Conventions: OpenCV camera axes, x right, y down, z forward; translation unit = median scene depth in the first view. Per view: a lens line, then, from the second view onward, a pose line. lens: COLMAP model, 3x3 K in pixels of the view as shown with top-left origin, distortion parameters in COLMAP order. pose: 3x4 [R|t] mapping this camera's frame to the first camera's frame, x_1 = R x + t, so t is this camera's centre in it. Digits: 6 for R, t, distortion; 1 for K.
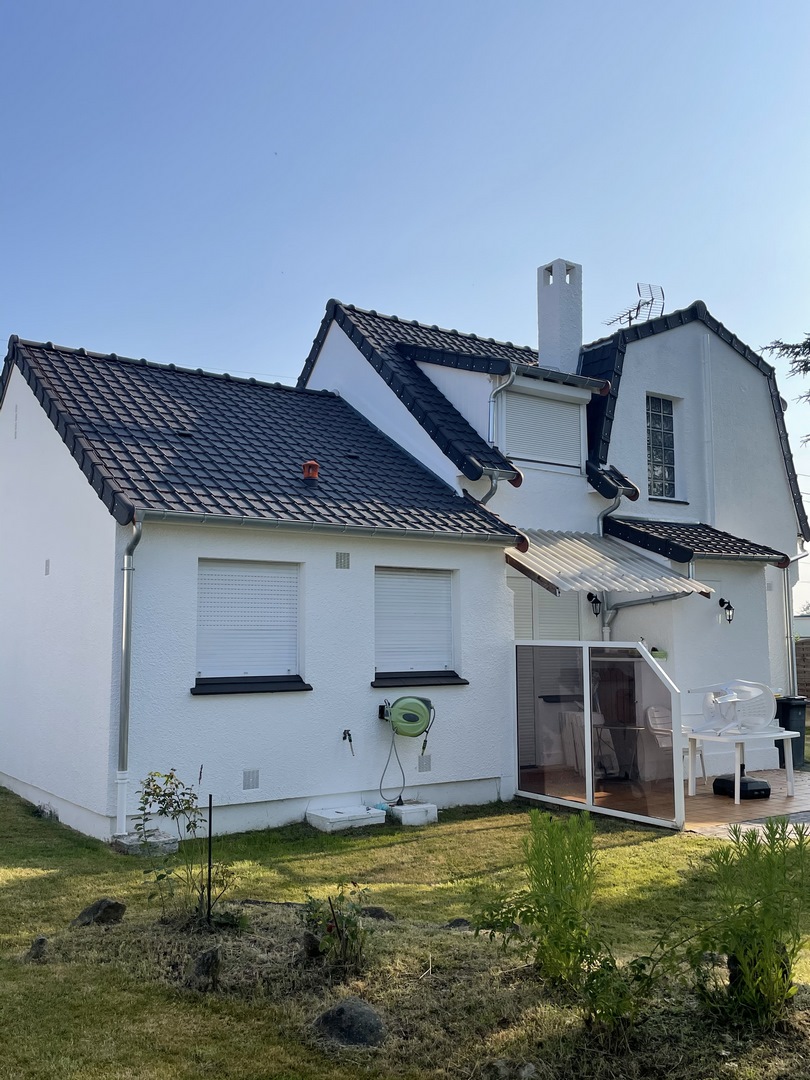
lens RADIAL K [[977.1, 0, 405.0], [0, 977.1, 540.0], [0, 0, 1]] dist [0.084050, -0.006589]
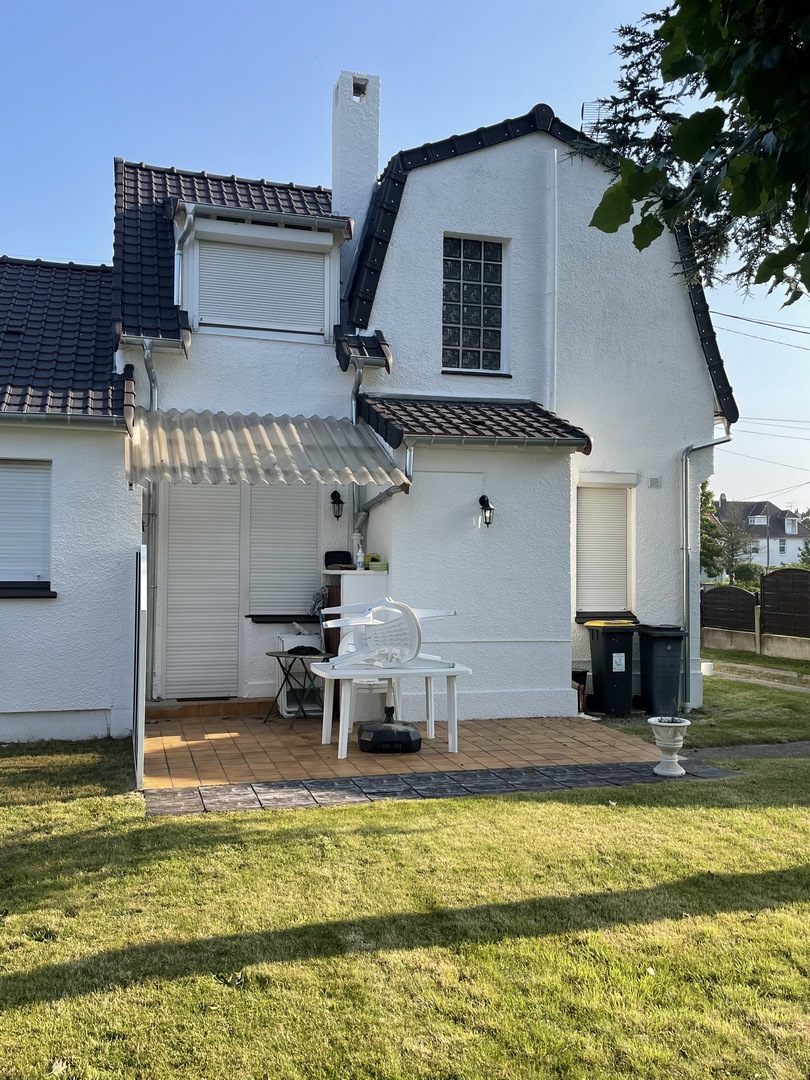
lens RADIAL K [[977.1, 0, 405.0], [0, 977.1, 540.0], [0, 0, 1]] dist [0.084050, -0.006589]
pose [[0.948976, 0.002040, -0.315342, 0.554588], [0.022391, 0.997019, 0.073833, 0.040166], [0.314553, -0.077127, 0.946101, 0.281400]]
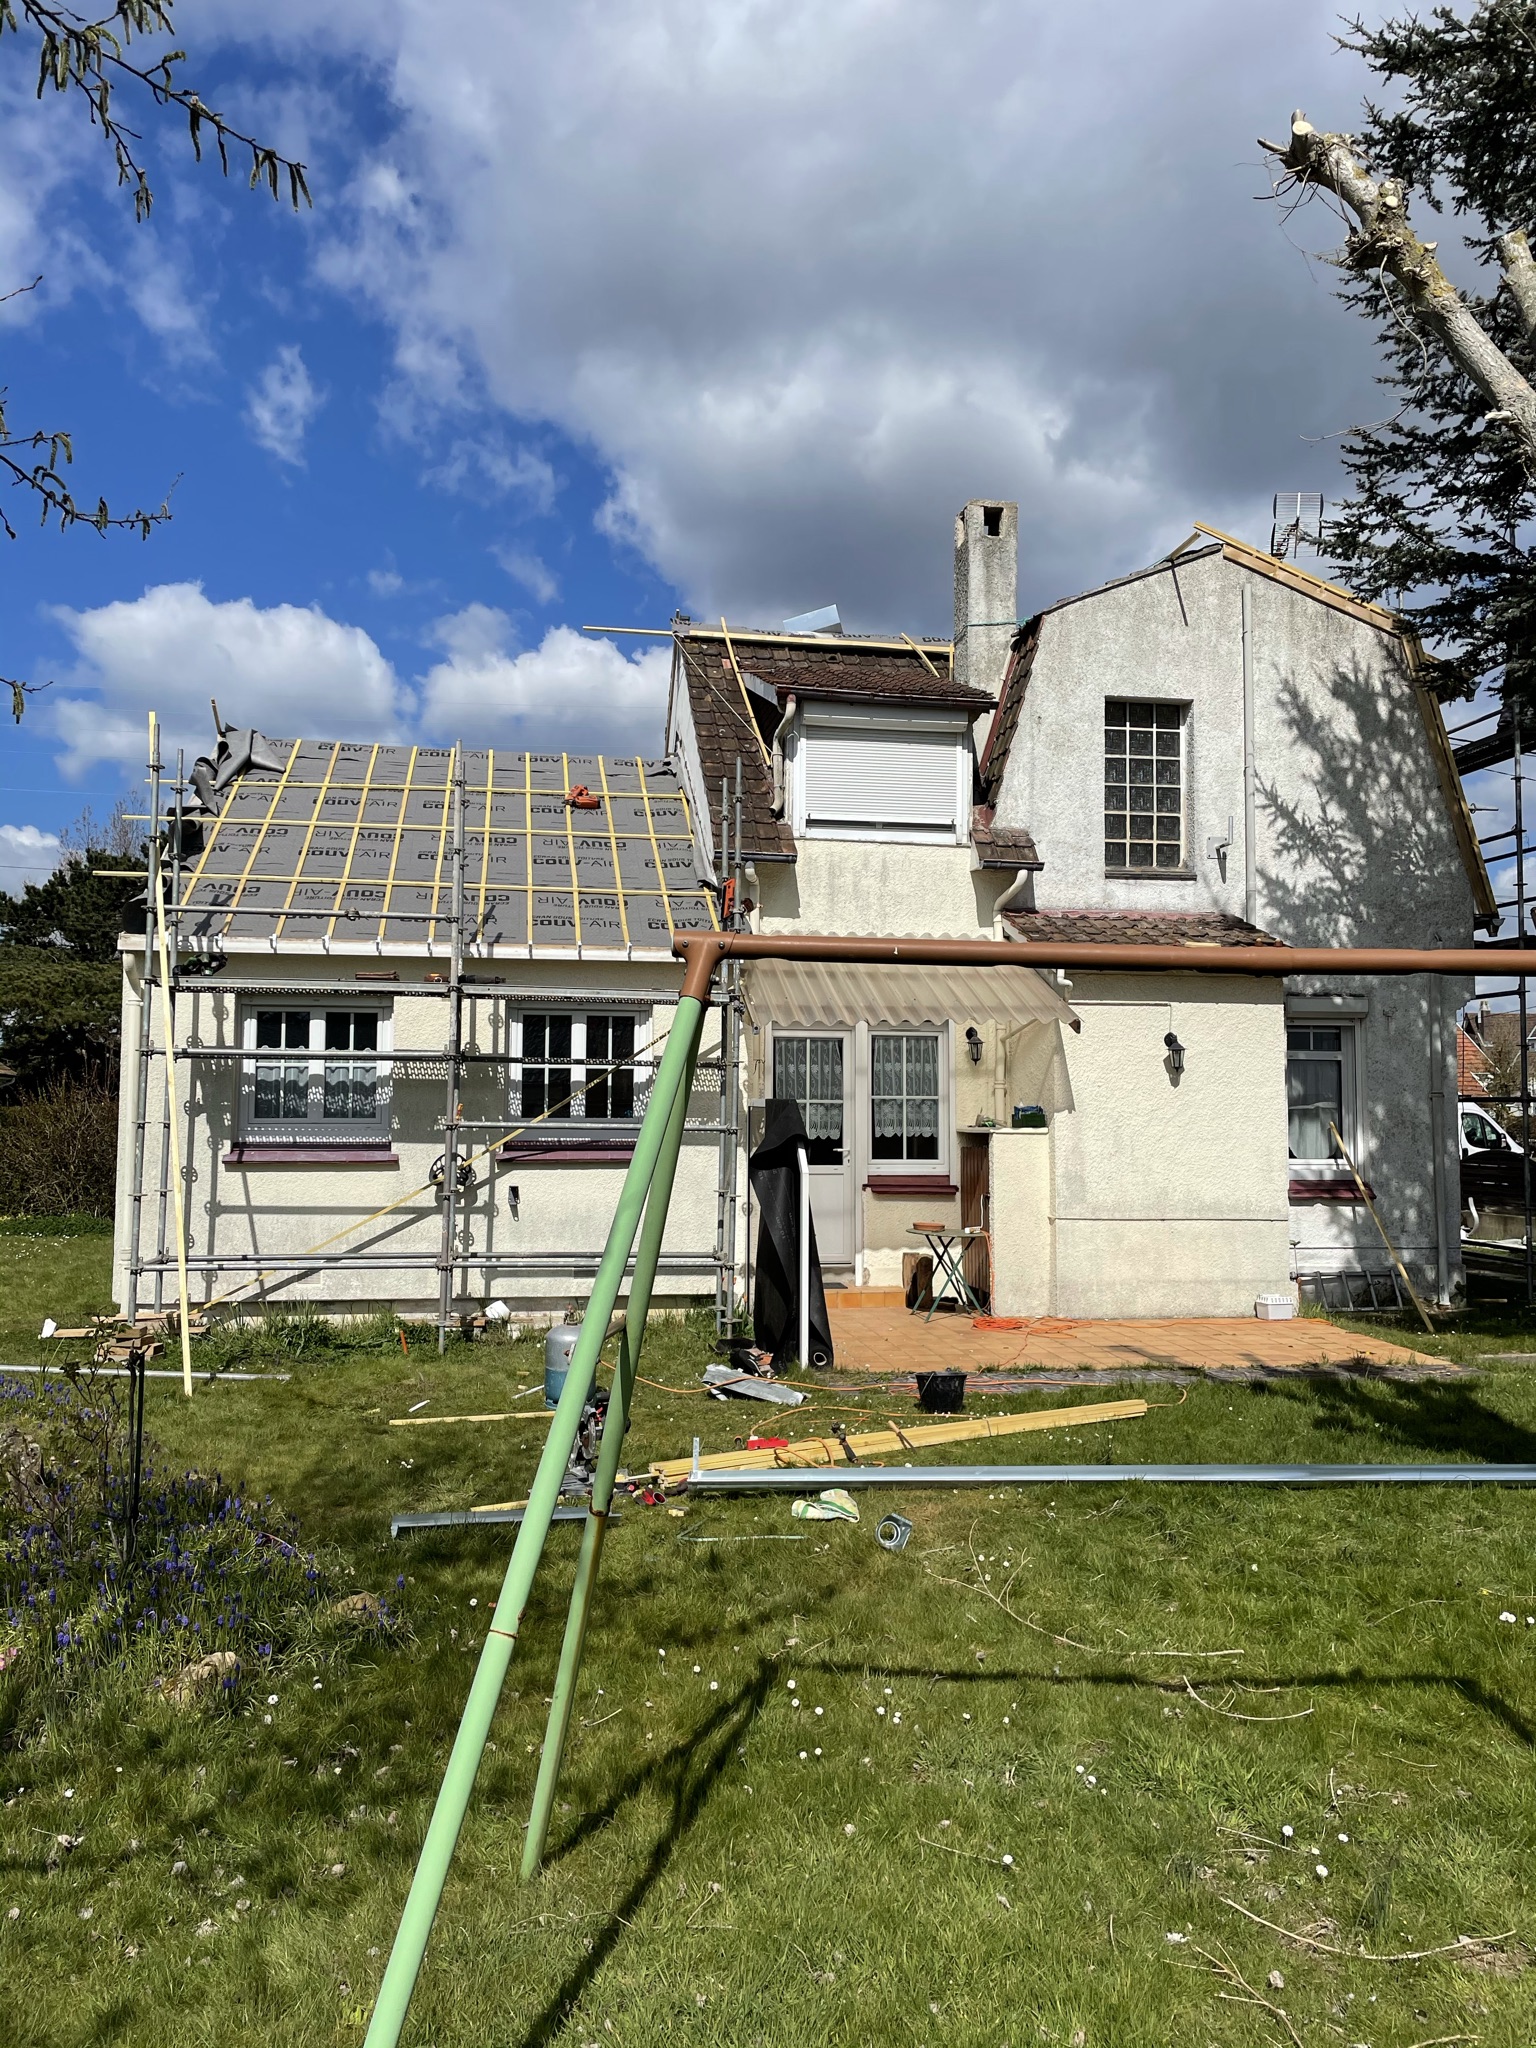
lens RADIAL K [[1552.4, 0, 768.0], [0, 1552.4, 1024.0], [0, 0, 1]] dist [0.097353, -0.117638]
pose [[0.903662, -0.017253, -0.427899, 0.562063], [0.037290, 0.998563, 0.038490, 0.008083], [0.426620, -0.050738, 0.903007, 0.027264]]
